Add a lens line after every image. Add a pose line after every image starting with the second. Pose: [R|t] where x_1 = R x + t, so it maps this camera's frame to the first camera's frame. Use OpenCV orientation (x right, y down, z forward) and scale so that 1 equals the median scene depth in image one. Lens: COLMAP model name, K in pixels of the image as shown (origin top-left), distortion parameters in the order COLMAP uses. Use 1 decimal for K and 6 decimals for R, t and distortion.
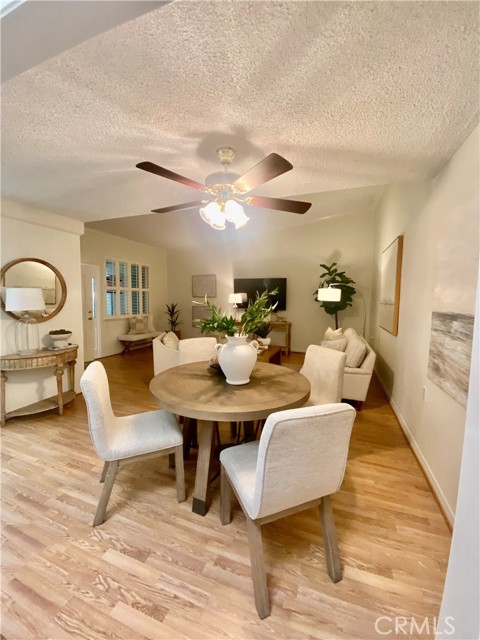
lens RADIAL K [[261.4, 0, 240.9], [0, 261.4, 316.0], [0, 0, 1]] dist [-0.003728, -0.009298]
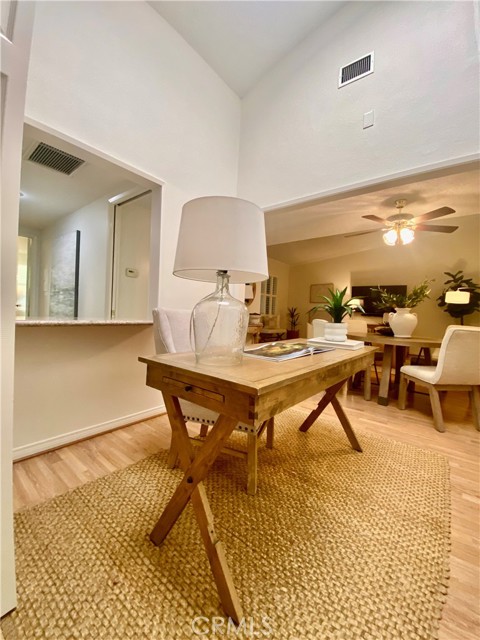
lens RADIAL K [[261.4, 0, 236.5], [0, 261.4, 317.1], [0, 0, 1]] dist [-0.003728, -0.009298]
pose [[0.944164, 0.038867, -0.327177, -0.158967], [-0.056545, 0.997399, -0.044691, 0.089158], [0.324589, 0.060696, 0.943906, -0.300753]]
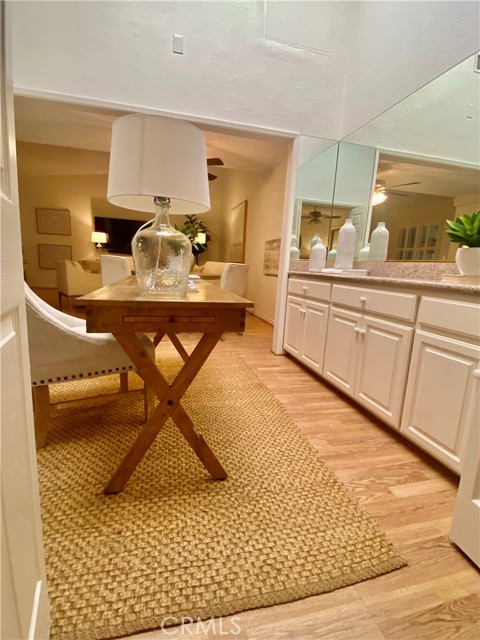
lens RADIAL K [[298.2, 0, 240.2], [0, 298.2, 320.6], [0, 0, 1]] dist [-0.024580, -0.000354]
pose [[0.820801, -0.068716, 0.567066, -0.302868], [-0.013595, 0.990107, 0.139657, 0.101179], [-0.571052, -0.122340, 0.811746, -0.330970]]
